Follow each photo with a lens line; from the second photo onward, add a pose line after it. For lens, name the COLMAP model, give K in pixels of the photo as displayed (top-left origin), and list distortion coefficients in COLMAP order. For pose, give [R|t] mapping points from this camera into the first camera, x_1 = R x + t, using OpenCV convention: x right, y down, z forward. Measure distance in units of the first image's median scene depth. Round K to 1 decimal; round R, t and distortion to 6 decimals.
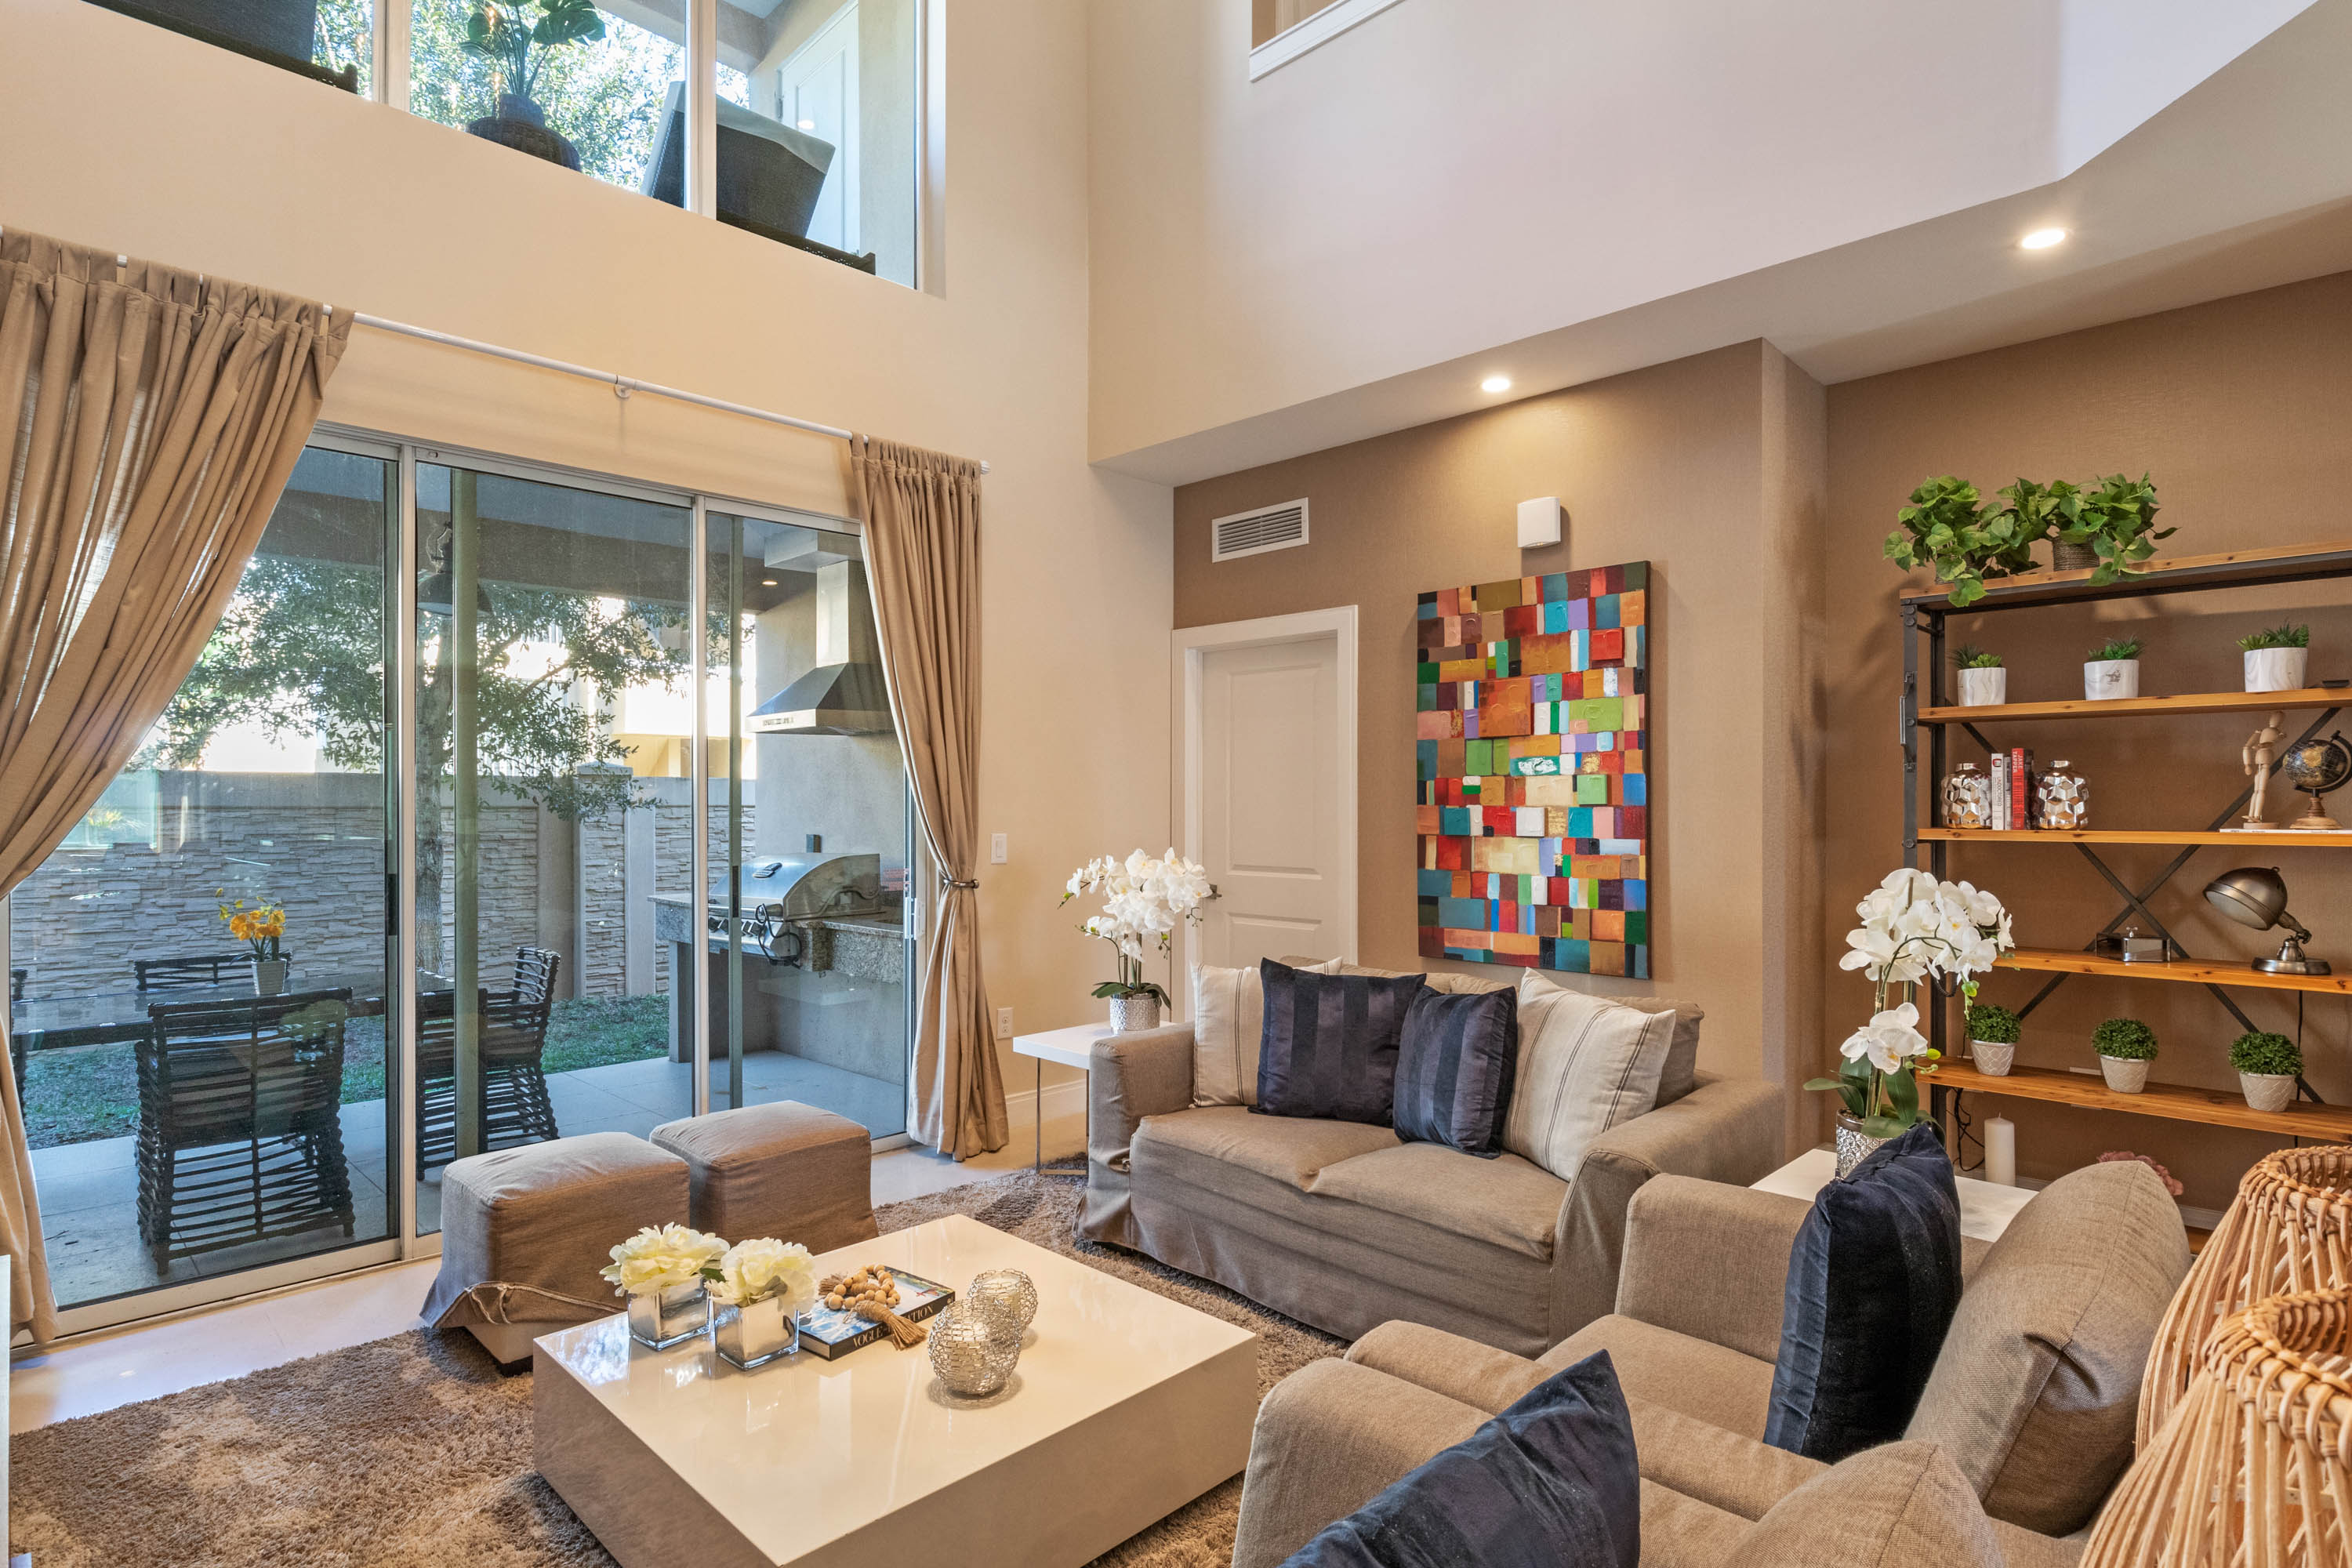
lens RADIAL K [[1206.4, 0, 1206.8], [0, 1206.4, 799.7], [0, 0, 1]] dist [-0.007230, -0.001124]
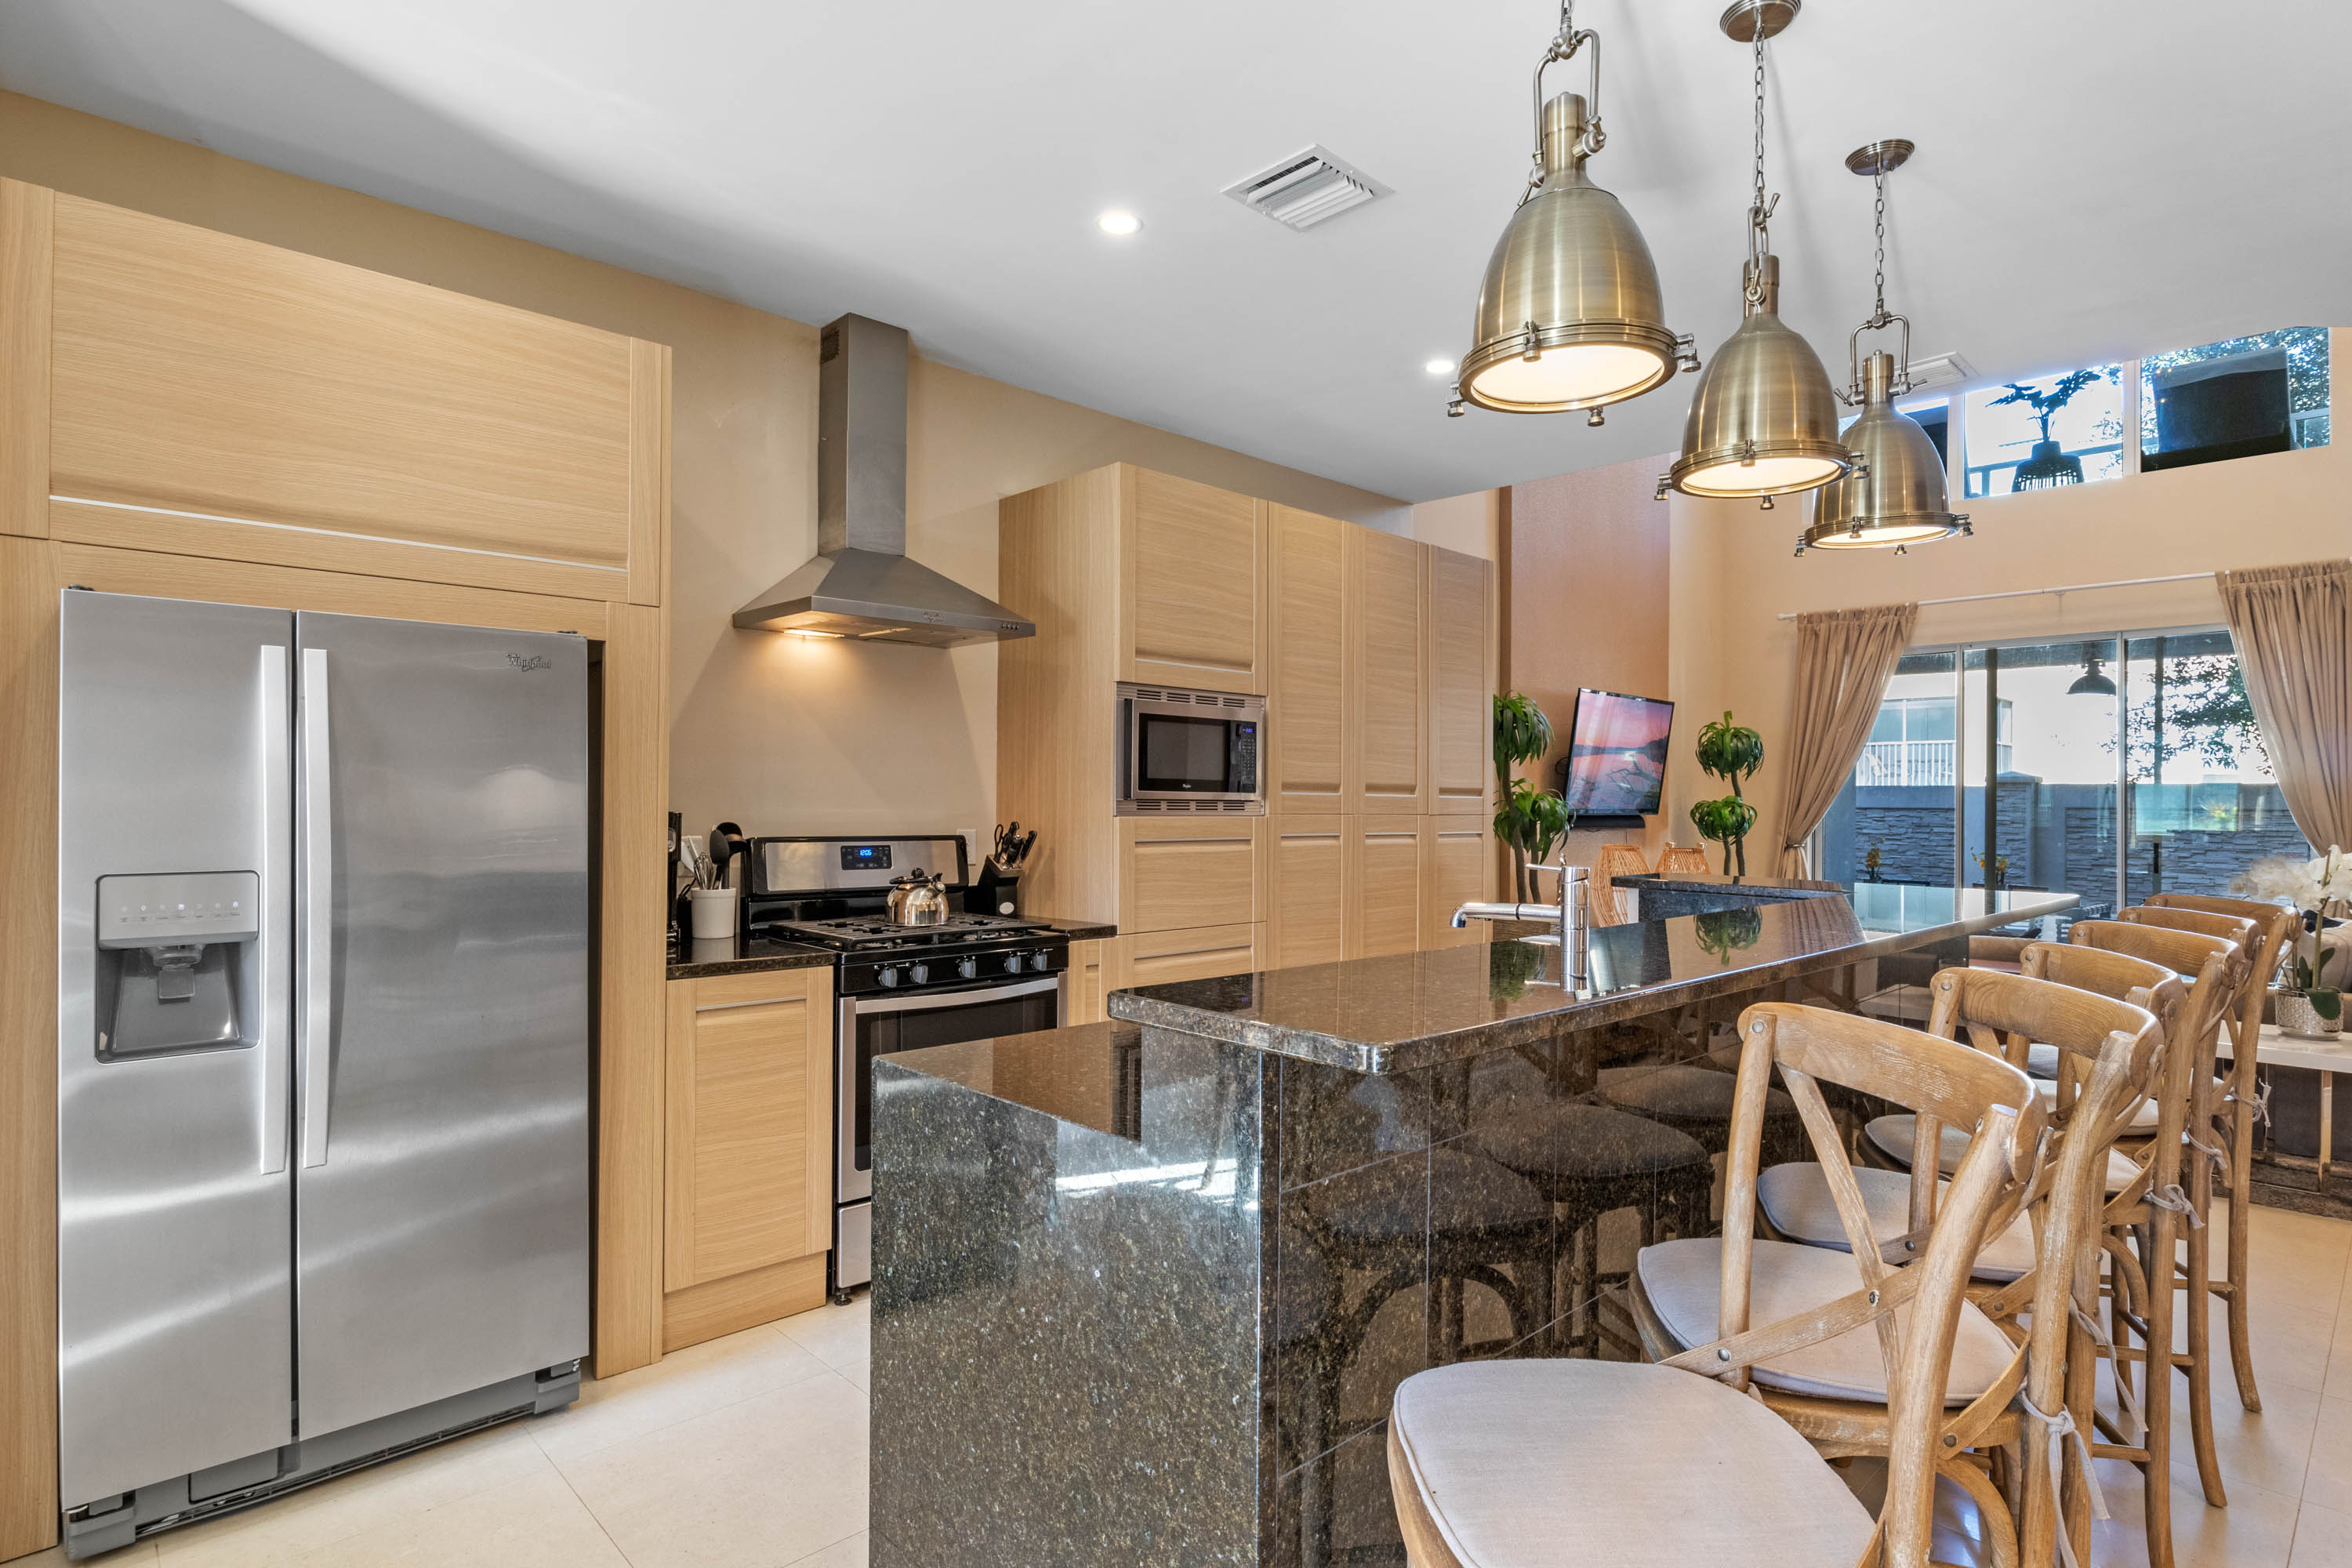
lens RADIAL K [[1206.4, 0, 1191.3], [0, 1206.4, 801.9], [0, 0, 1]] dist [-0.007230, -0.001124]
pose [[-0.020387, 0.000053, -0.999792, 1.249522], [-0.003586, 0.999994, 0.000126, 0.002667], [0.999786, 0.003588, -0.020387, -0.300703]]
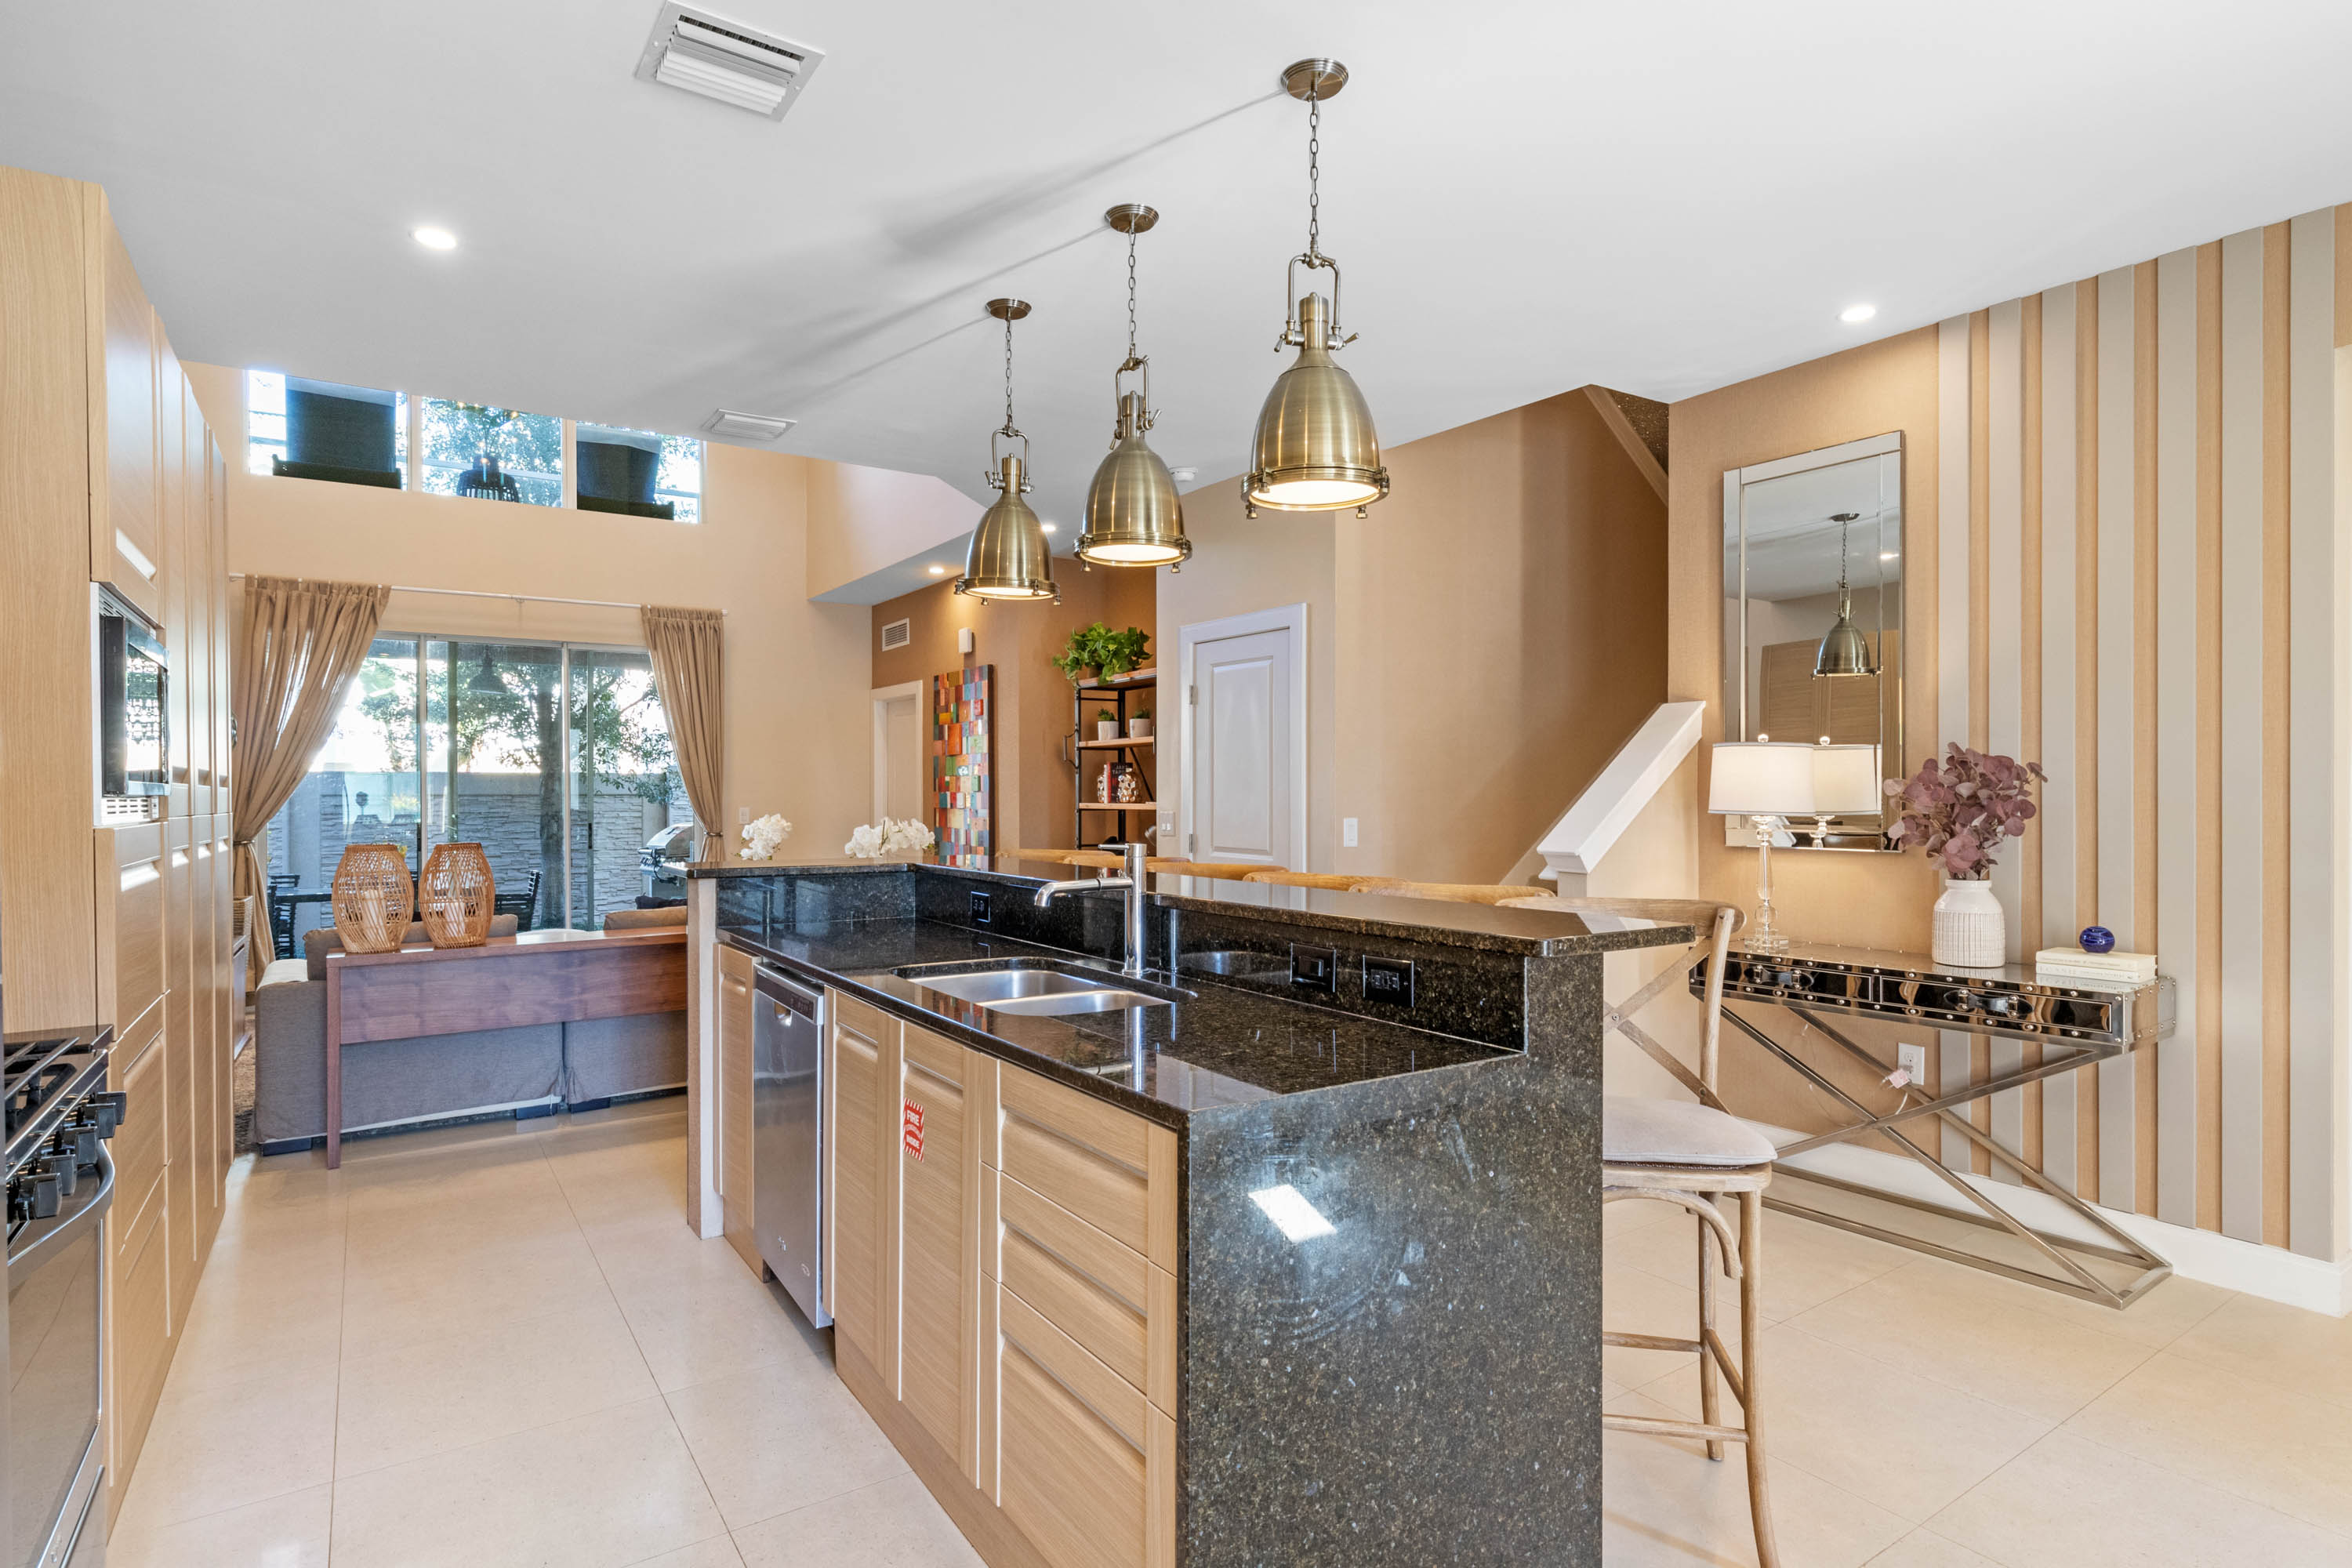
lens RADIAL K [[1206.4, 0, 1196.6], [0, 1206.4, 789.9], [0, 0, 1]] dist [-0.007230, -0.001124]
pose [[0.981203, -0.001300, -0.192974, 0.948904], [0.001349, 0.999999, 0.000123, 0.002397], [0.192974, -0.000381, 0.981204, -0.745287]]
